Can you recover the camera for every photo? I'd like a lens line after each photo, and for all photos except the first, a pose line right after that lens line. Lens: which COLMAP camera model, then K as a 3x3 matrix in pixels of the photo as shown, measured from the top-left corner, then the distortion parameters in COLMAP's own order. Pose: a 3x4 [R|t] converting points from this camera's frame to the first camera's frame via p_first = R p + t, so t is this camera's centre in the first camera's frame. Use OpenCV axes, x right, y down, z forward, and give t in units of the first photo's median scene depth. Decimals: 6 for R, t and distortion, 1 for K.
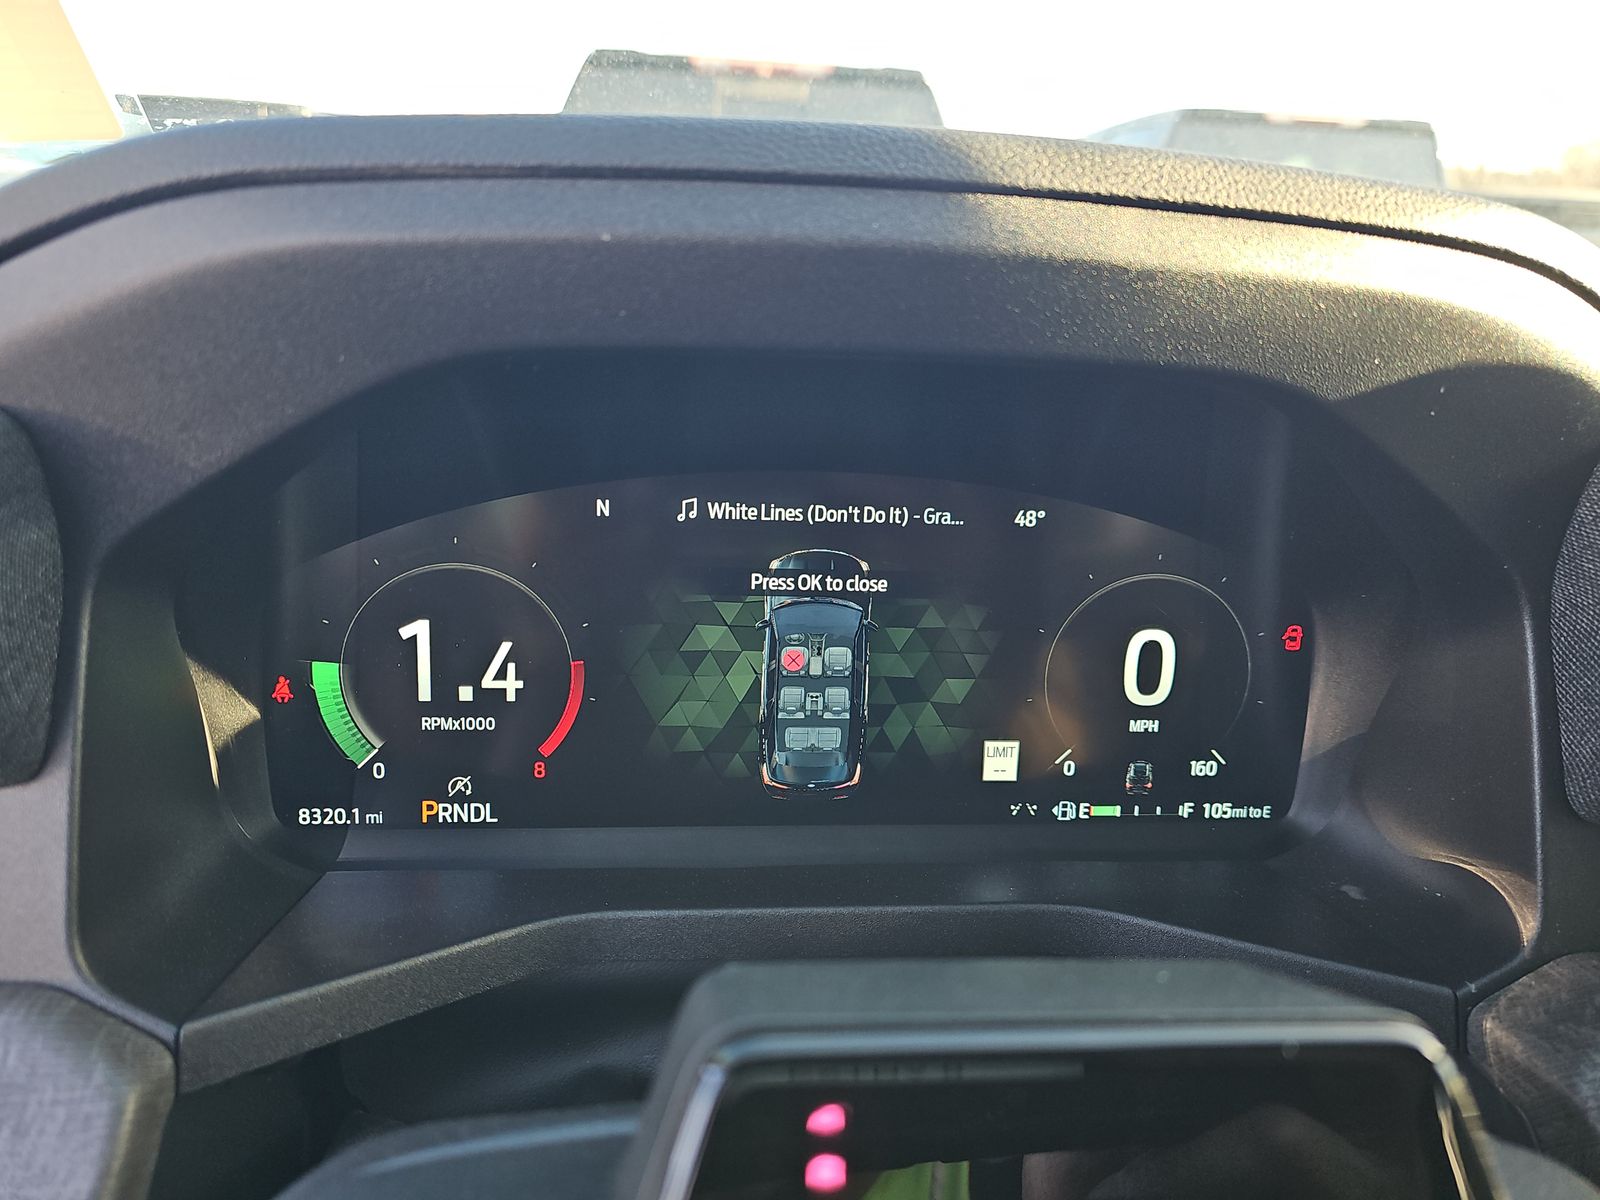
lens RADIAL K [[1082.0, 0, 796.1], [0, 1082.0, 596.0], [0, 0, 1]] dist [0.043106, -0.001869]
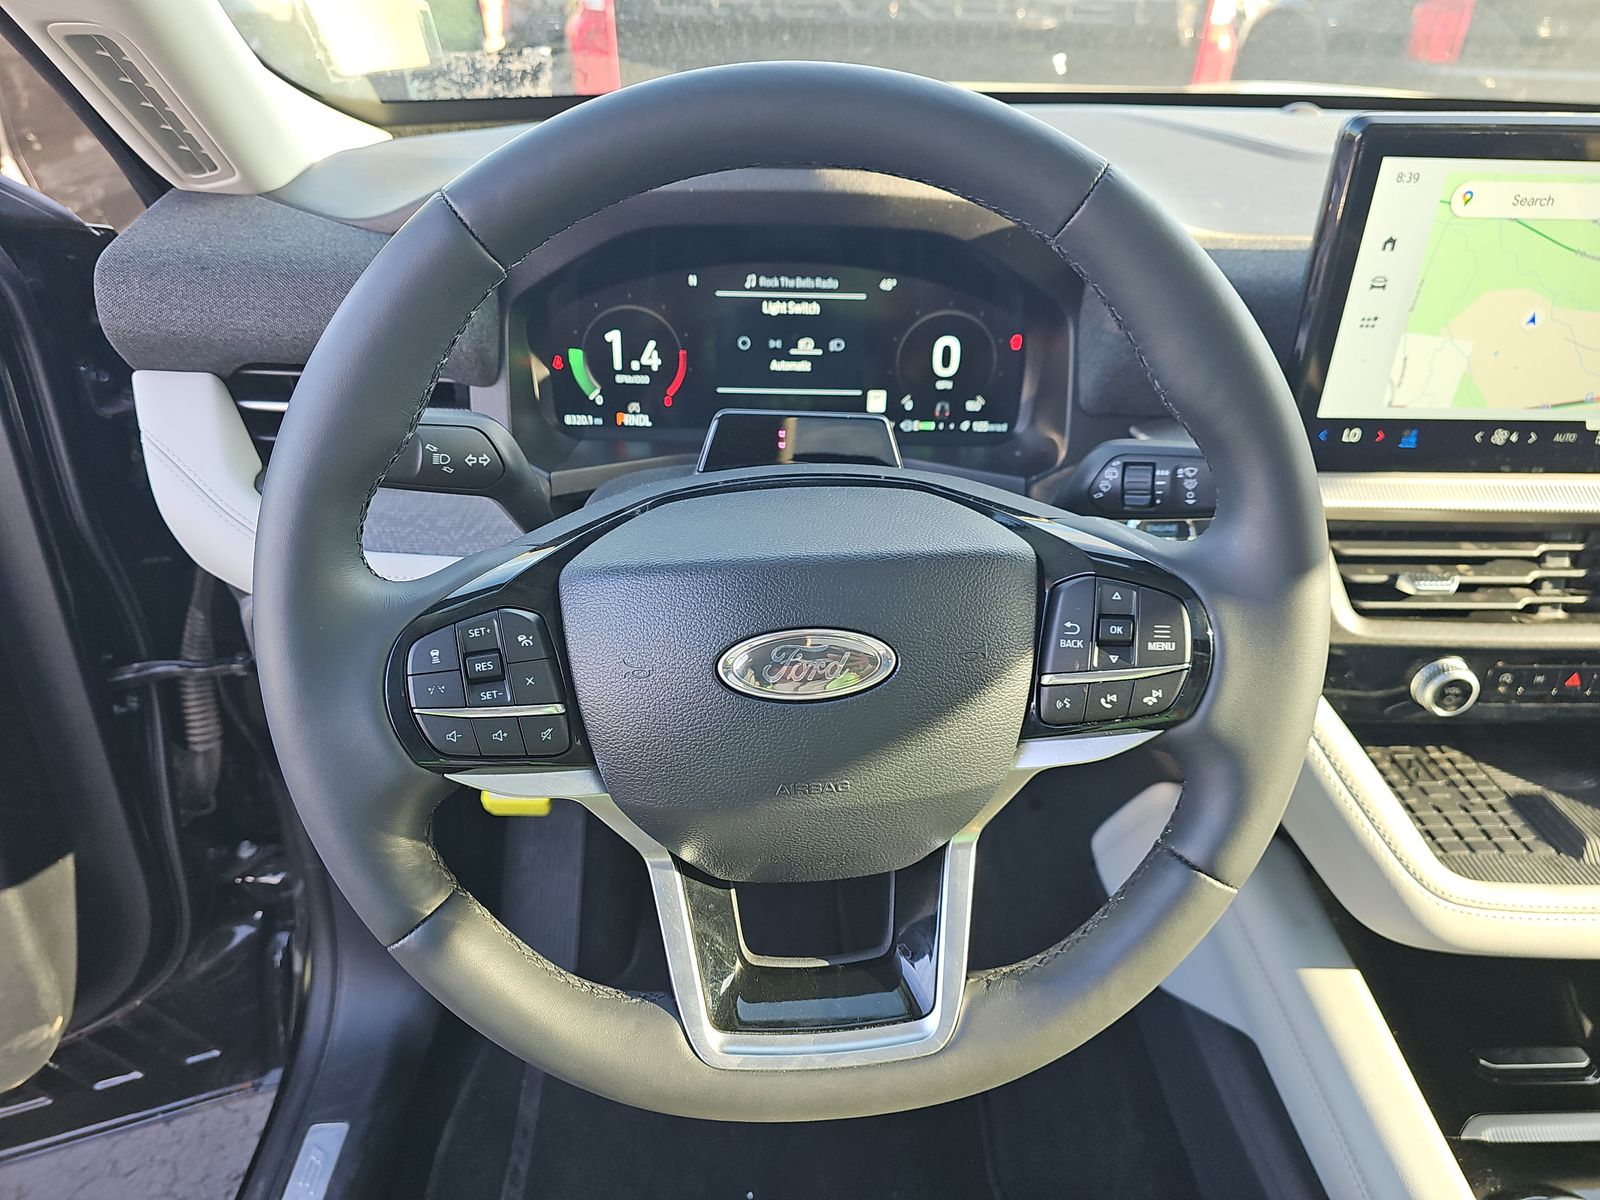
lens RADIAL K [[1082.0, 0, 802.6], [0, 1082.0, 598.9], [0, 0, 1]] dist [0.043106, -0.001869]
pose [[0.996182, 0.022708, -0.084296, 0.243629], [-0.003288, 0.974653, 0.223698, 0.055863], [0.087239, -0.222567, 0.971006, -1.266496]]
